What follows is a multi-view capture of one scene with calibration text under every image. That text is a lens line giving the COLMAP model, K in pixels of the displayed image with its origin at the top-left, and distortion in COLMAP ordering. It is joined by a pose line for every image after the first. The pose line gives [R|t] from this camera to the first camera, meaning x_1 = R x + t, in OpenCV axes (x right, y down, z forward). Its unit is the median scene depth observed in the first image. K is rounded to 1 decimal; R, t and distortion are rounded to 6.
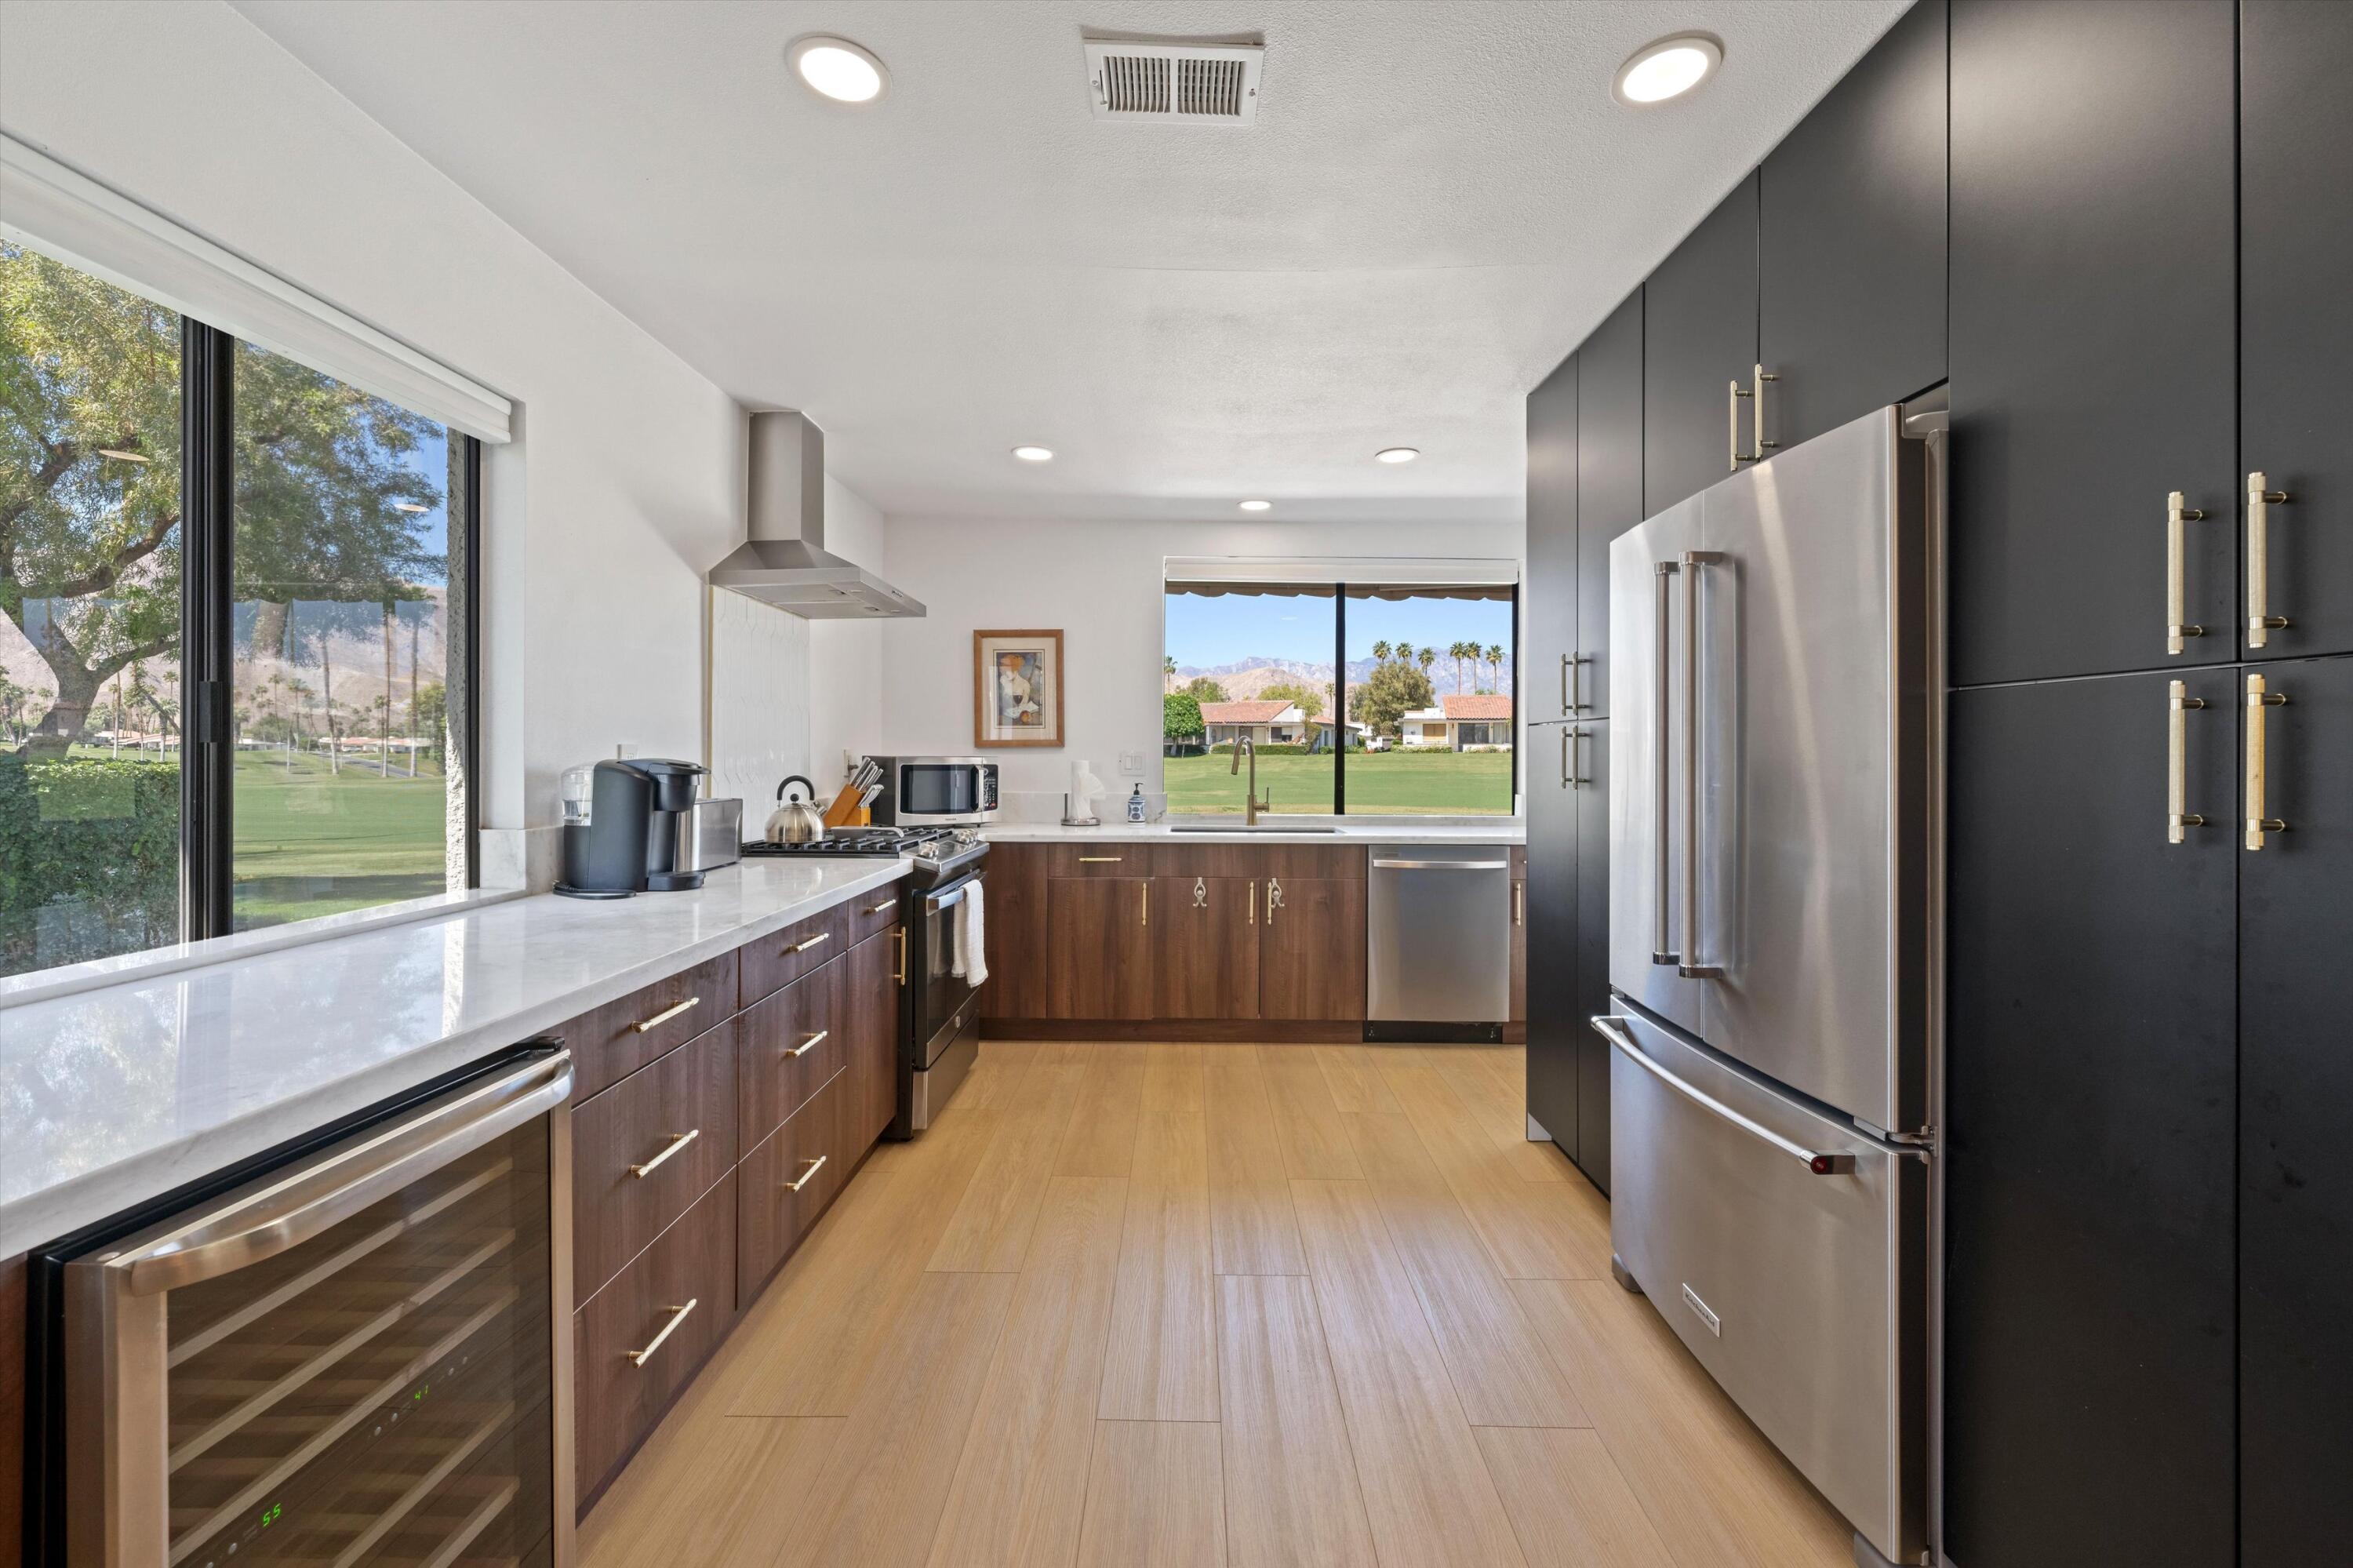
lens RADIAL K [[939.2, 0, 1182.0], [0, 939.2, 751.2], [0, 0, 1]] dist [-0.001258, -0.000344]
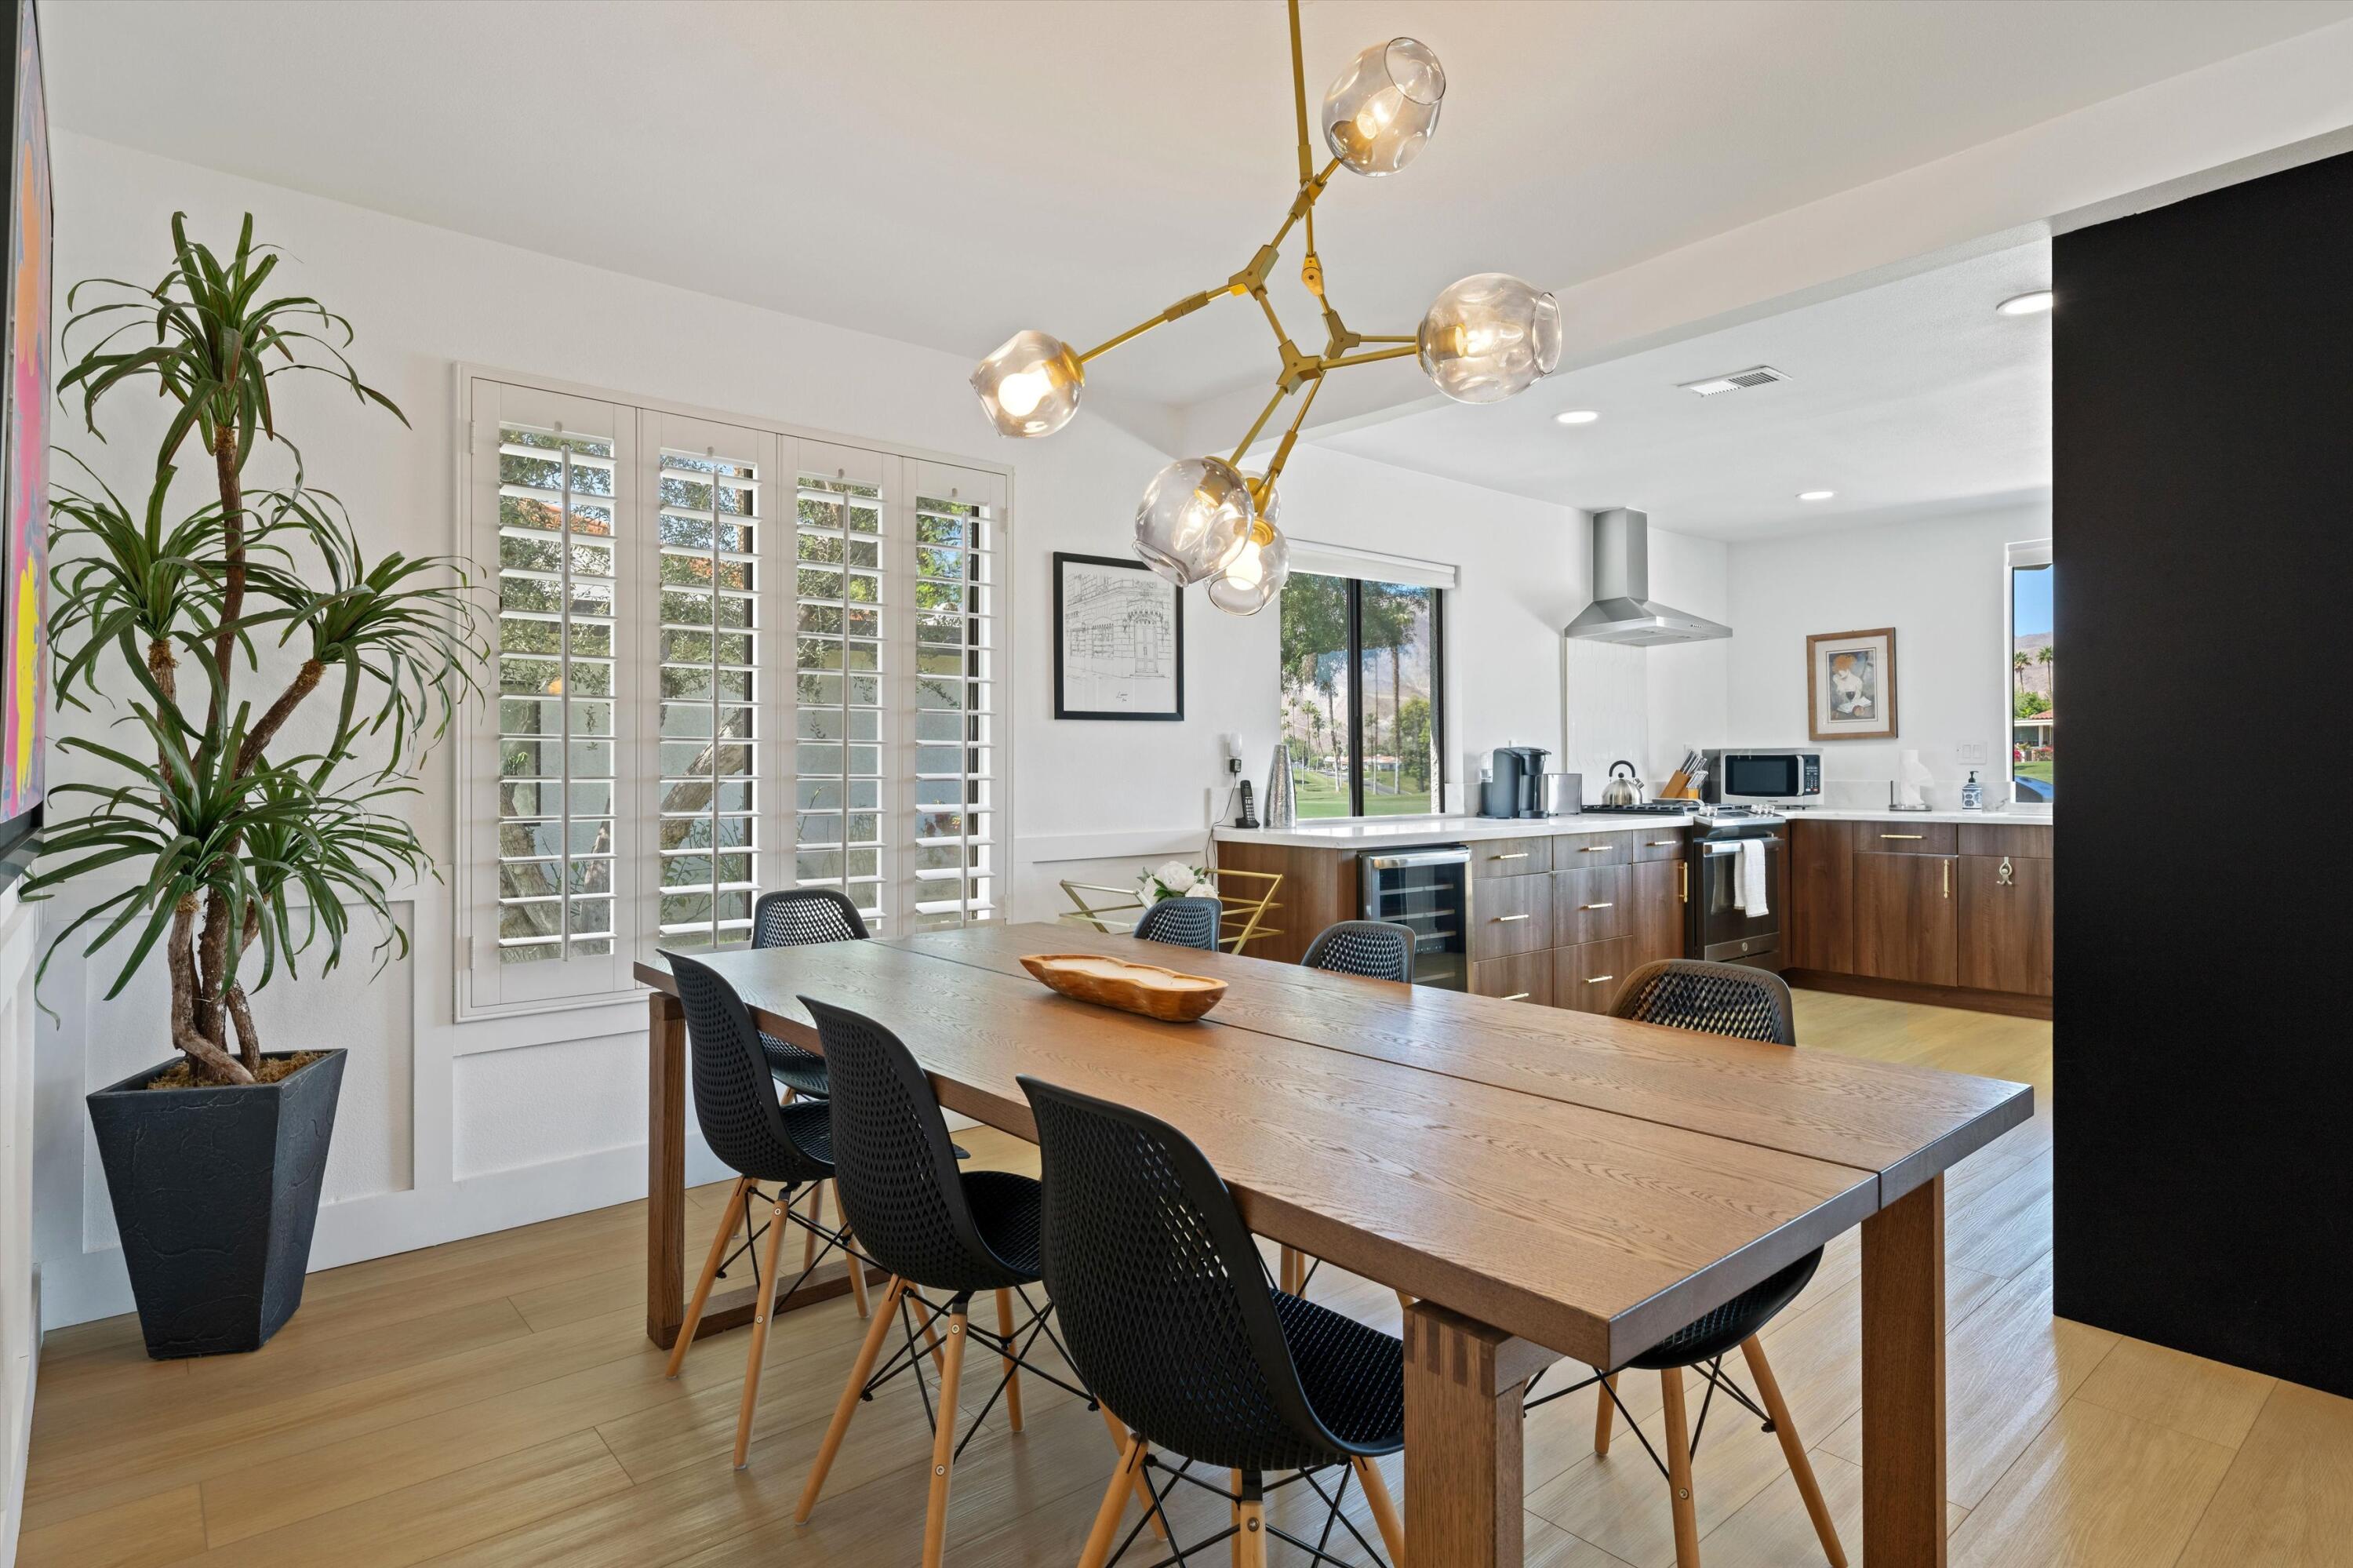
lens RADIAL K [[1233.7, 0, 1184.6], [0, 1233.7, 766.7], [0, 0, 1]] dist [0.001661, 0.000506]
pose [[0.654850, -0.011168, -0.755676, 0.462665], [0.012346, 0.999915, -0.004080, 0.027429], [0.755658, -0.006658, 0.654933, -0.602519]]
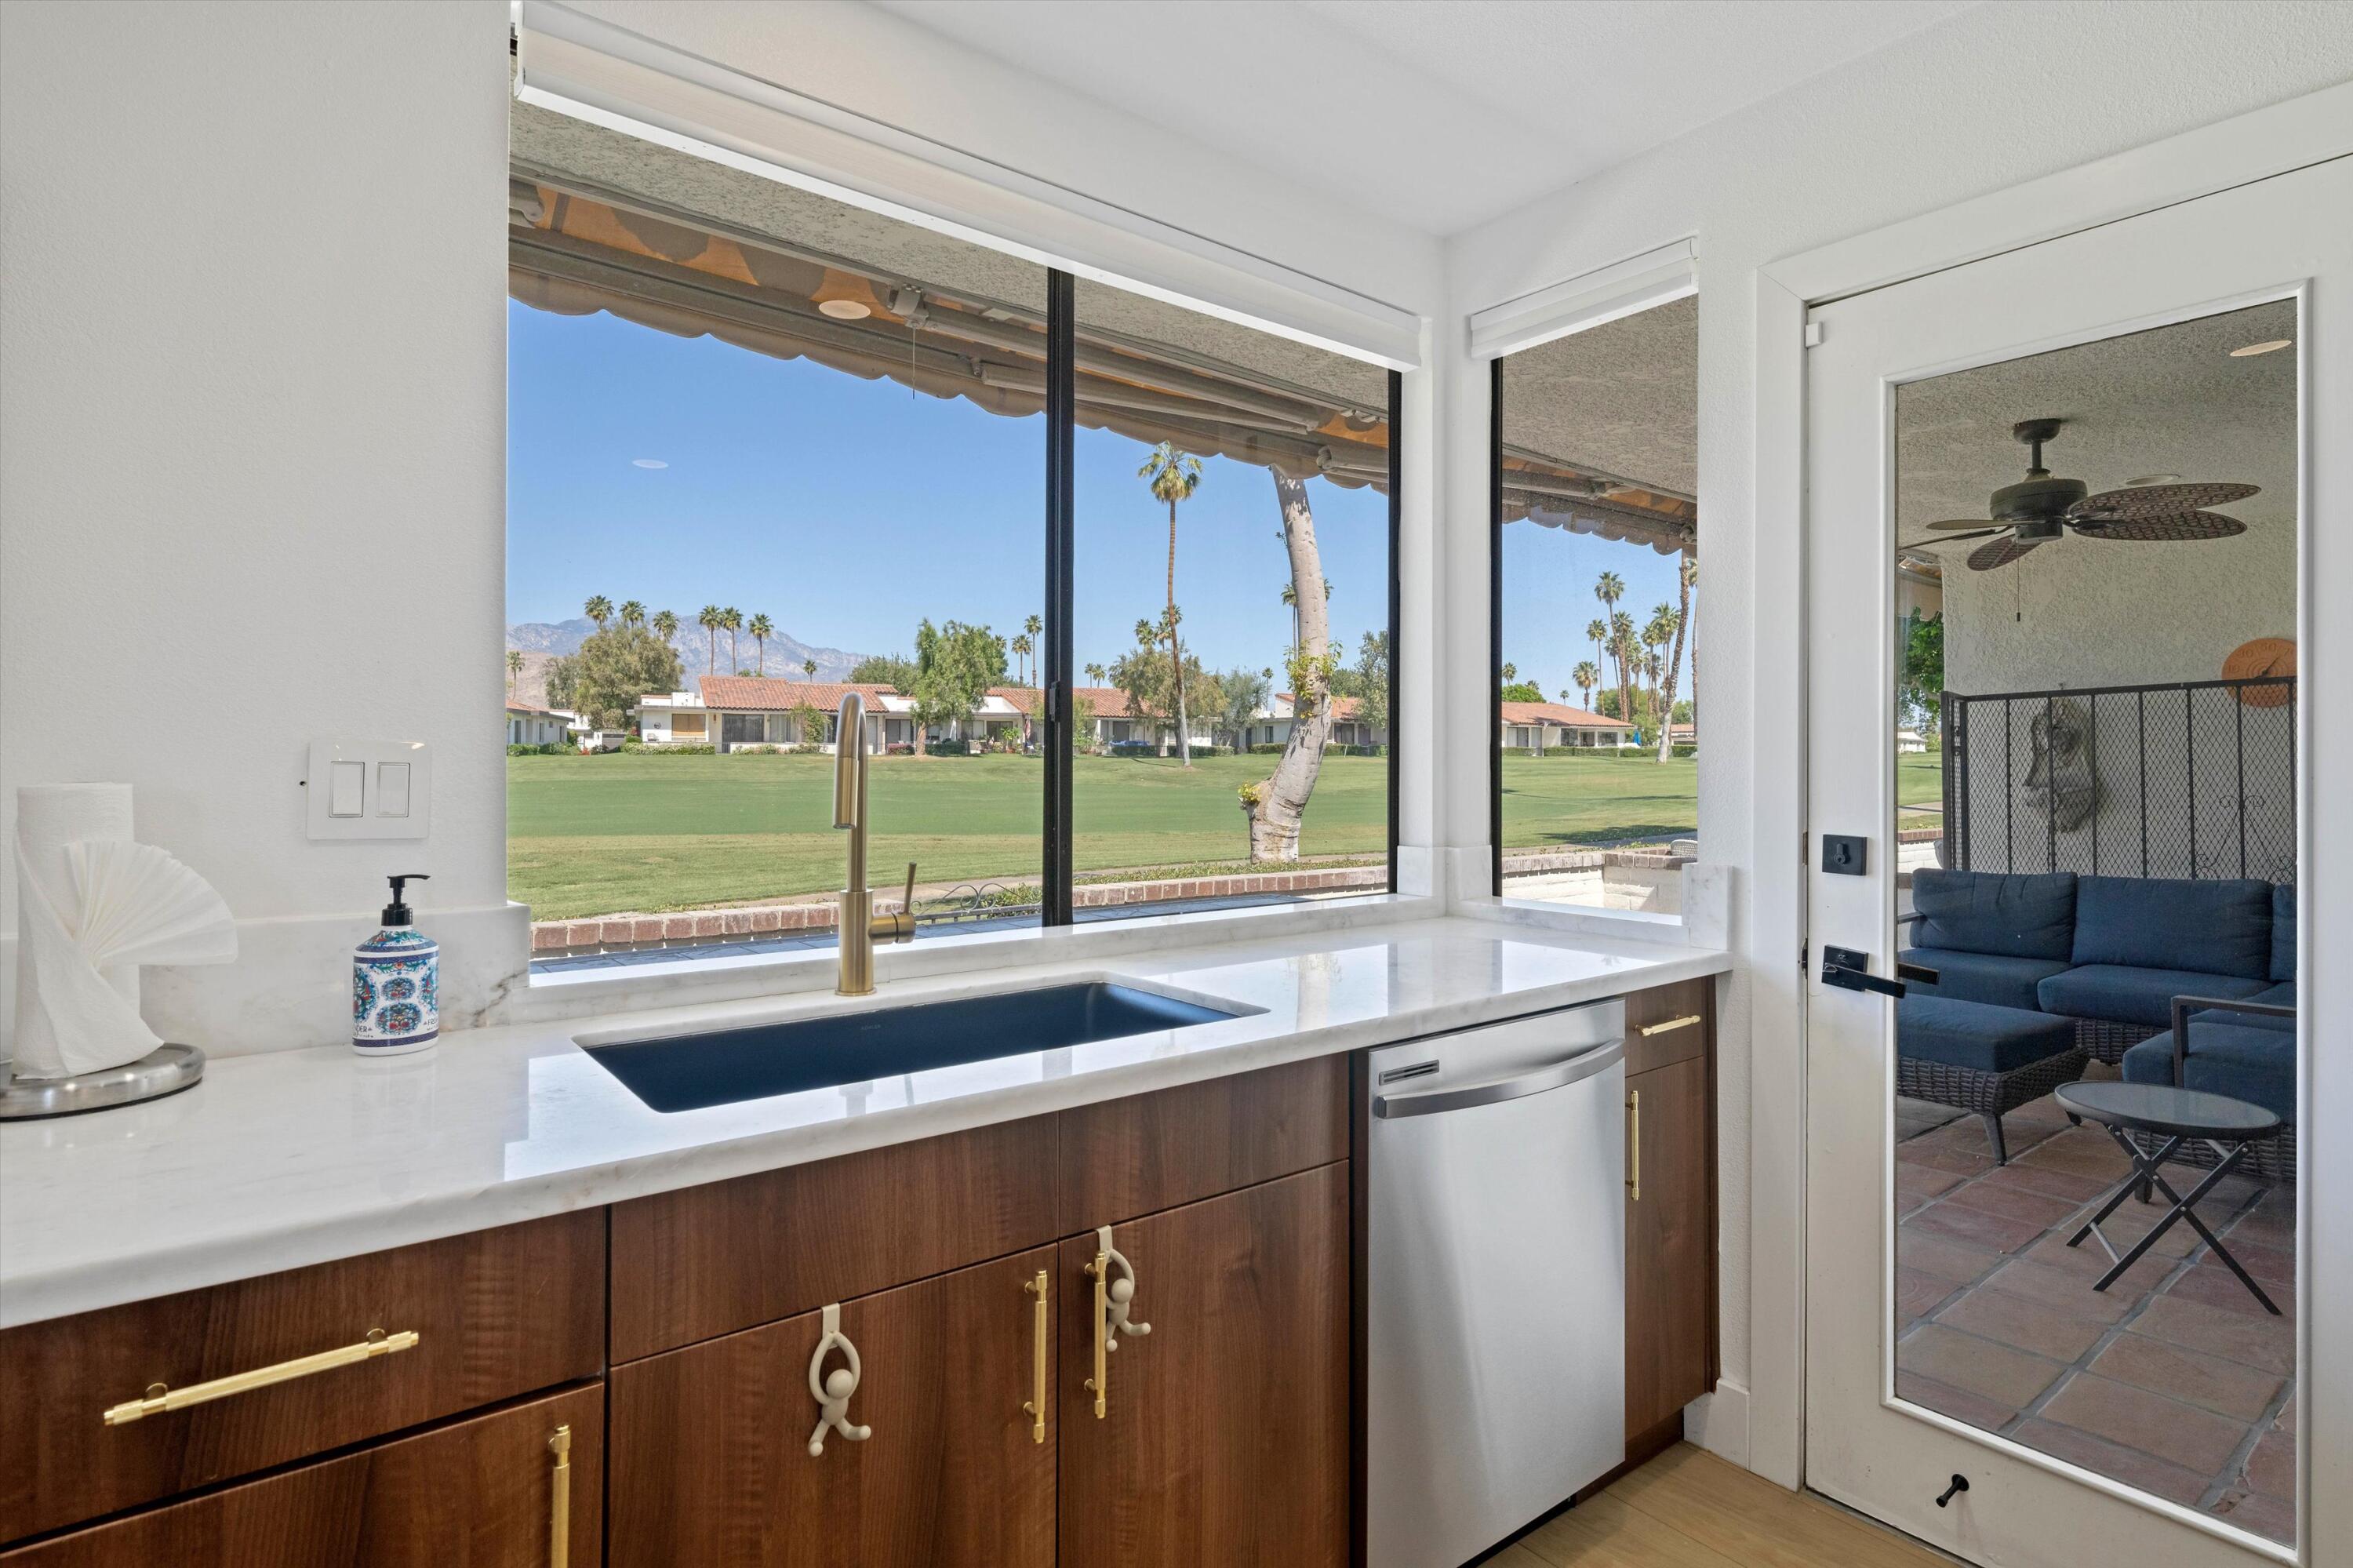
lens RADIAL K [[1197.7, 0, 1186.2], [0, 1197.7, 758.4], [0, 0, 1]] dist [0.004433, 0.000271]
pose [[0.783374, -0.000127, 0.621550, -0.091649], [-0.002991, 0.999988, 0.003975, 0.002882], [-0.621543, -0.004973, 0.783364, 0.723815]]
